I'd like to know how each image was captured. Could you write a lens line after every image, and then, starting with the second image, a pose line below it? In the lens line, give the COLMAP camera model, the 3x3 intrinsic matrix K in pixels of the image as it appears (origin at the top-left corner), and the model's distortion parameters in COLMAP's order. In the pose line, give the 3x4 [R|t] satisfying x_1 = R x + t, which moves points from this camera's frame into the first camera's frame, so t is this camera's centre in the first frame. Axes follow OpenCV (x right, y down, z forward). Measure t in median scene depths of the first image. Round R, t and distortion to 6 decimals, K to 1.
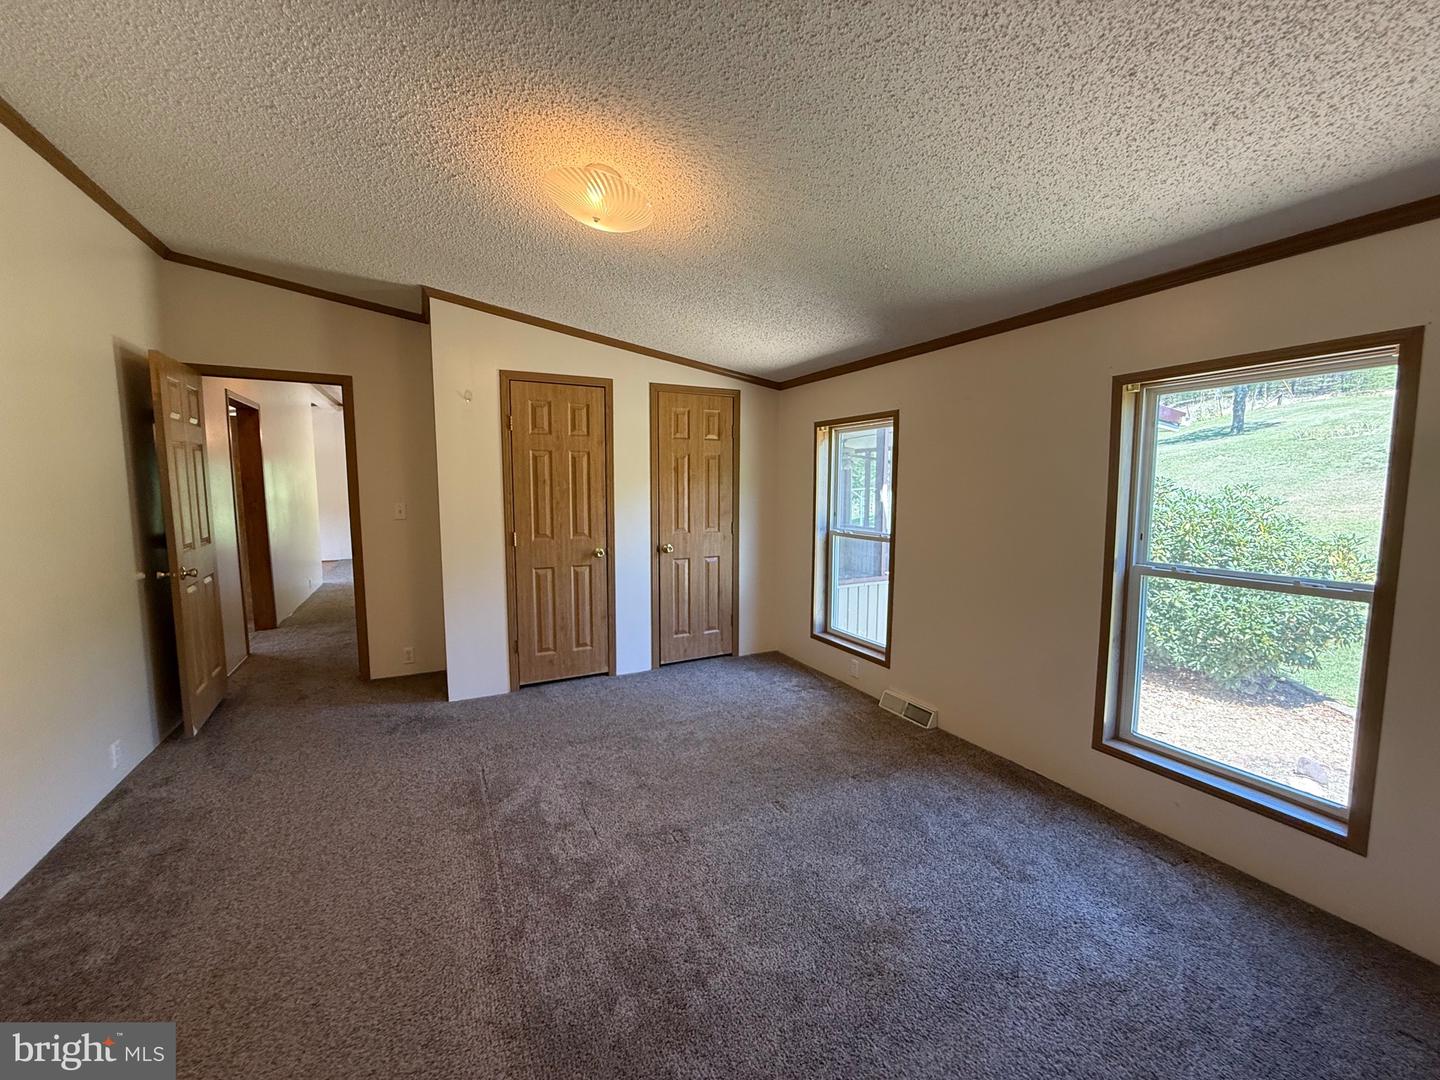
lens RADIAL K [[573.1, 0, 717.3], [0, 573.1, 539.4], [0, 0, 1]] dist [0.000303, 0.000269]
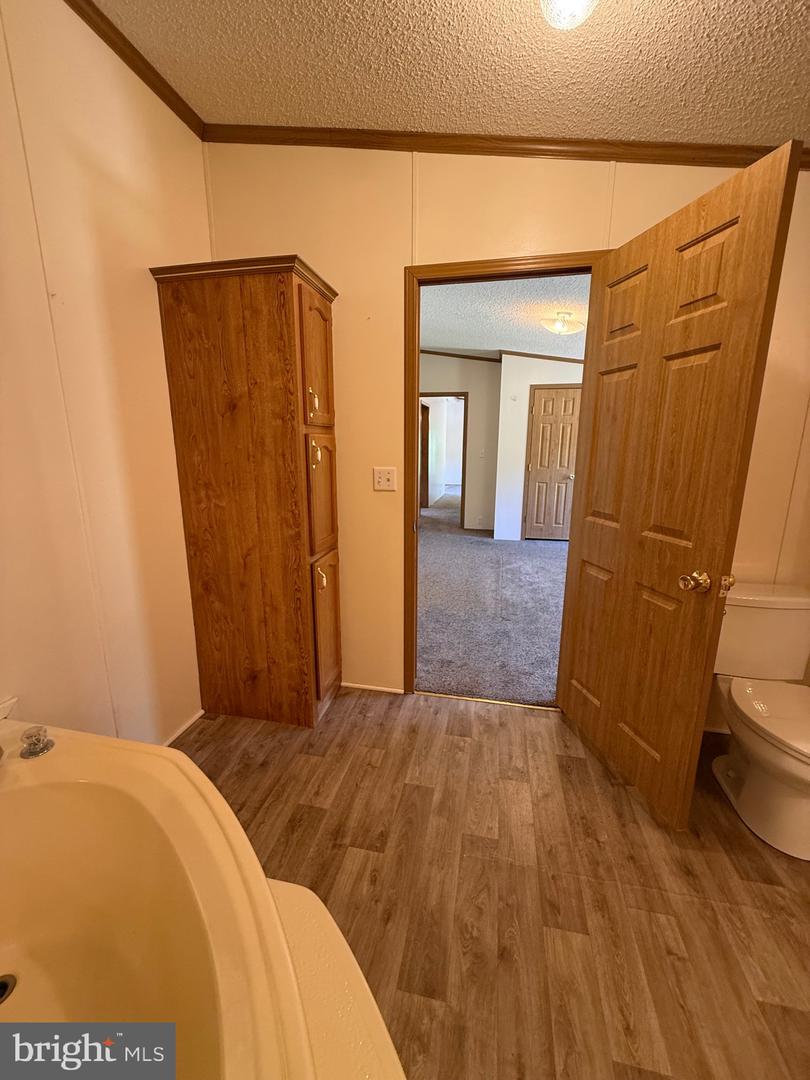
lens RADIAL K [[429.8, 0, 405.0], [0, 429.8, 540.0], [0, 0, 1]] dist [0.000303, 0.000269]
pose [[0.776477, 0.137097, -0.615051, 0.303065], [-0.063454, 0.988096, 0.140142, 0.072442], [0.626942, -0.069789, 0.775933, -0.535077]]
